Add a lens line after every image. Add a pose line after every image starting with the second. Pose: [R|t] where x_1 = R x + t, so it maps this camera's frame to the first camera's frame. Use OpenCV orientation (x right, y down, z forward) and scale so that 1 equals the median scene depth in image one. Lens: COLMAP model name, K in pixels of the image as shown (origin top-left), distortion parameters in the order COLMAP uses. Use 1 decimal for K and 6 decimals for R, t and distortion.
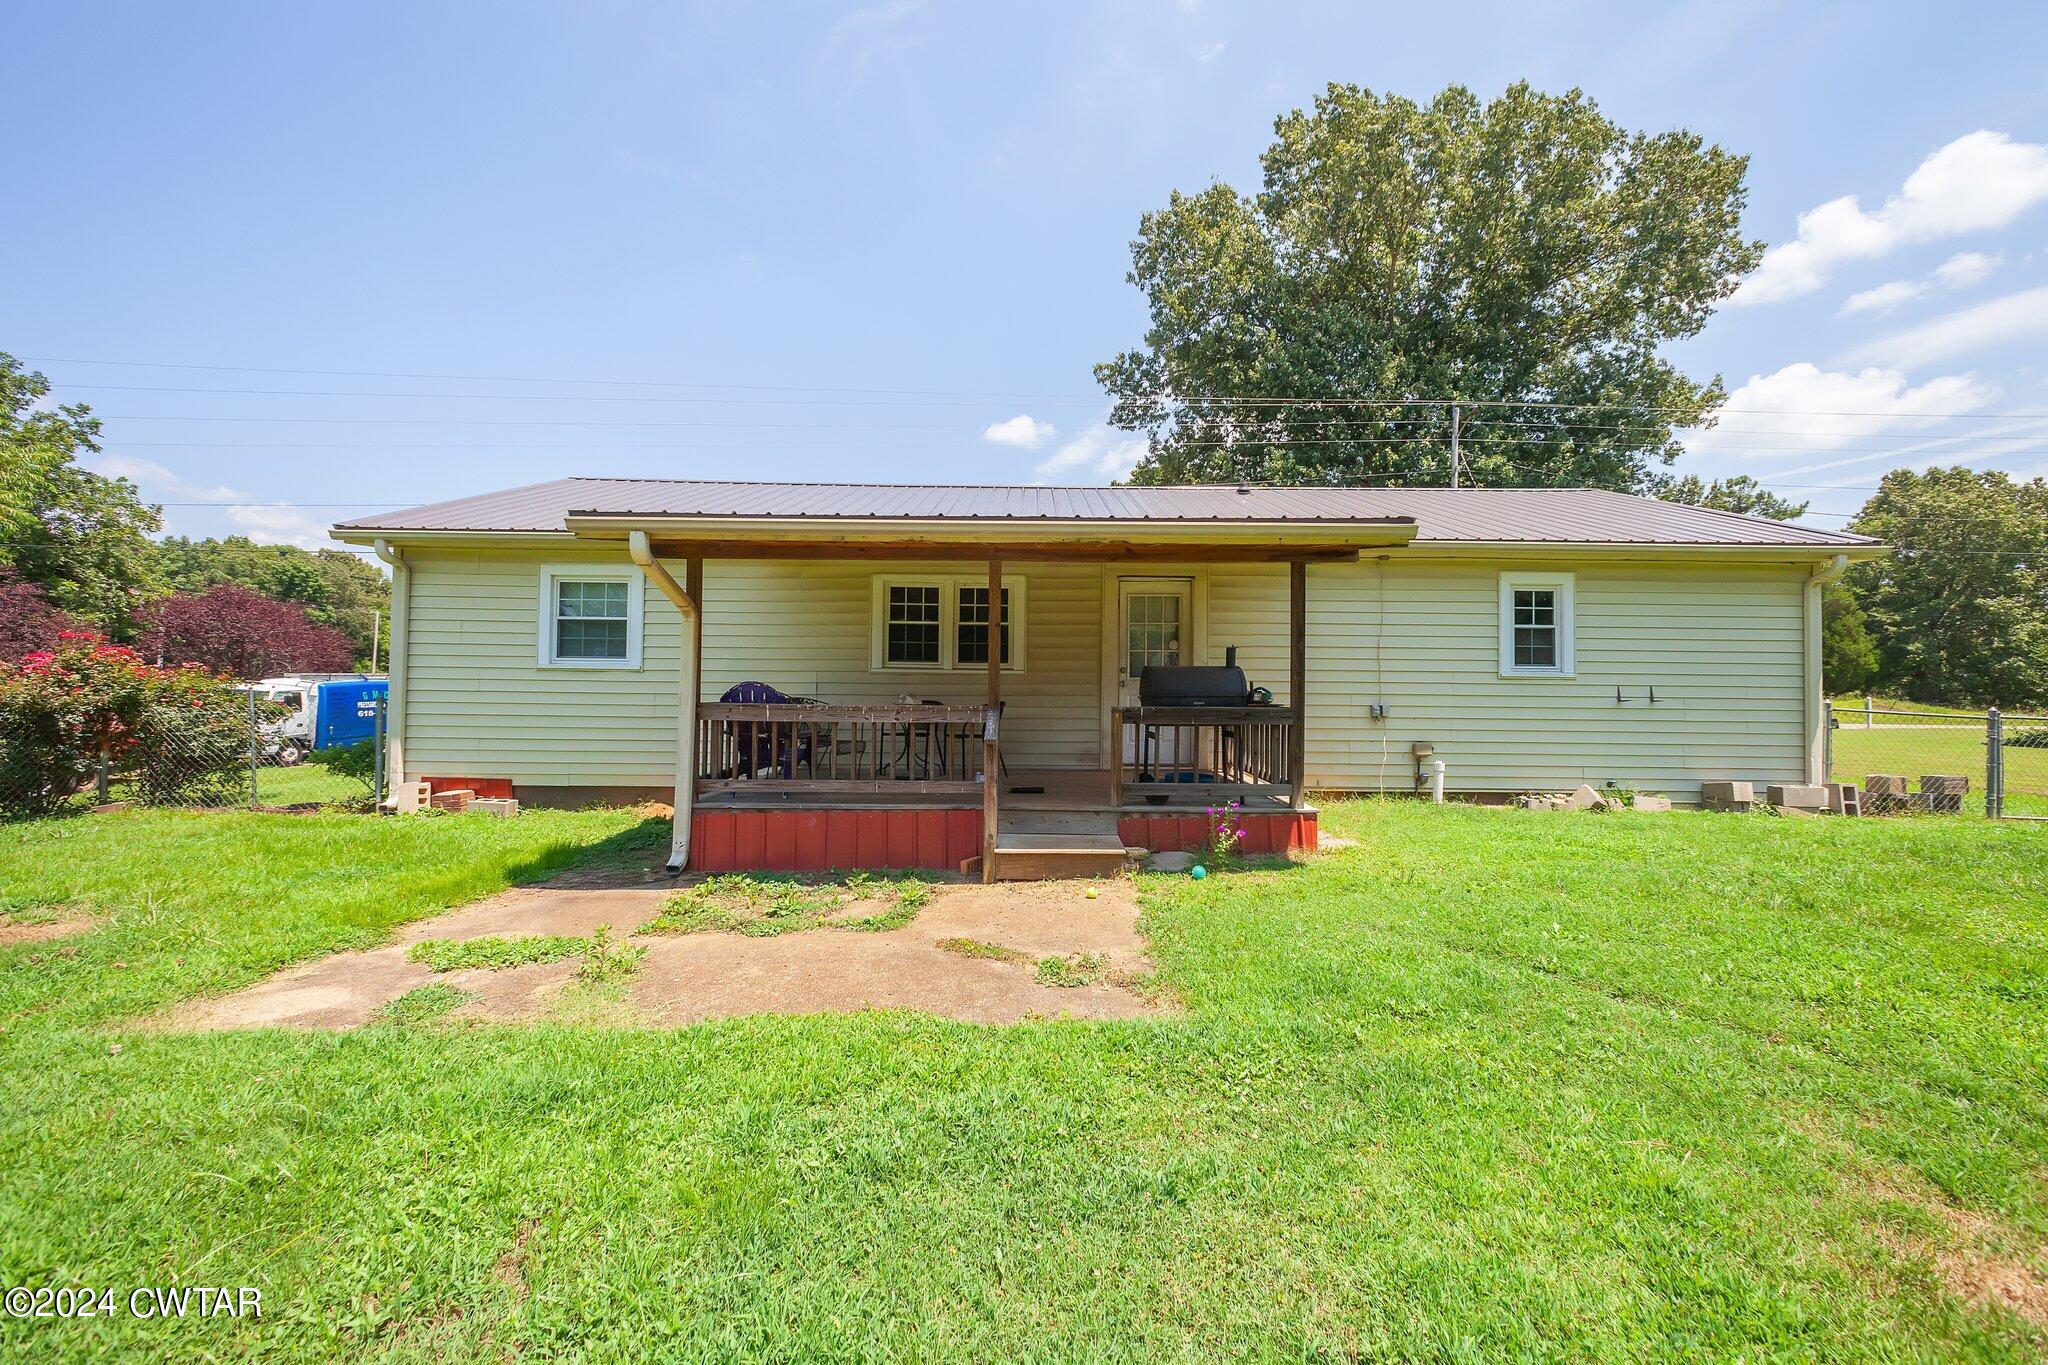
lens RADIAL K [[819.0, 0, 1023.5], [0, 819.0, 666.4], [0, 0, 1]] dist [0.001703, 0.000055]
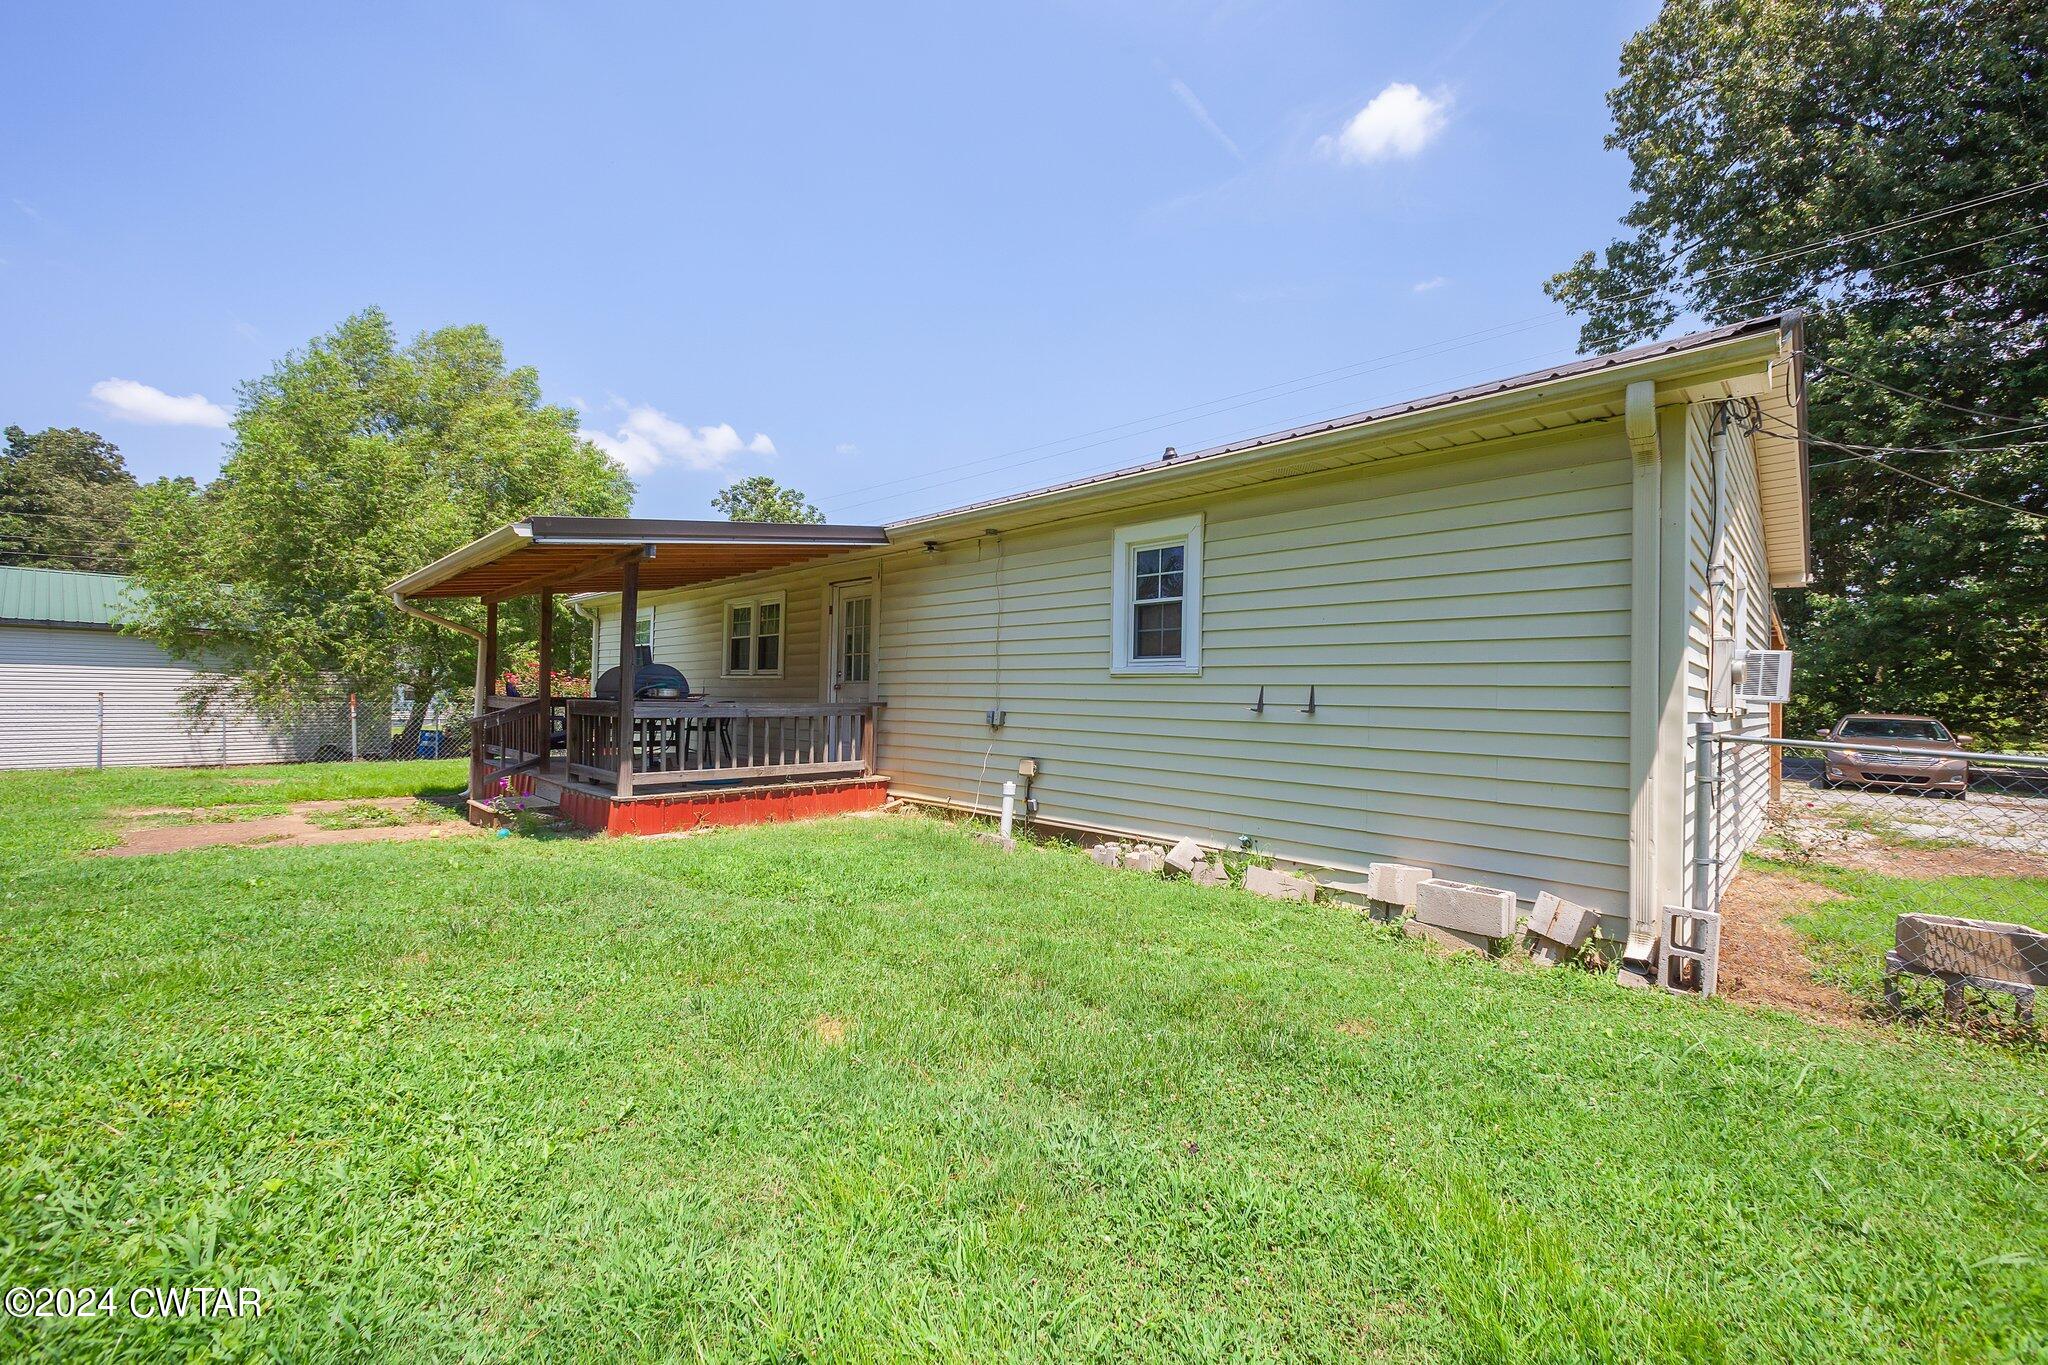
lens RADIAL K [[819.0, 0, 1023.4], [0, 819.0, 682.4], [0, 0, 1]] dist [0.001703, 0.000055]
pose [[0.712406, -0.006790, -0.701735, 1.023933], [0.005617, 0.999976, -0.003974, 0.021895], [0.701745, -0.001111, 0.712427, 0.431870]]
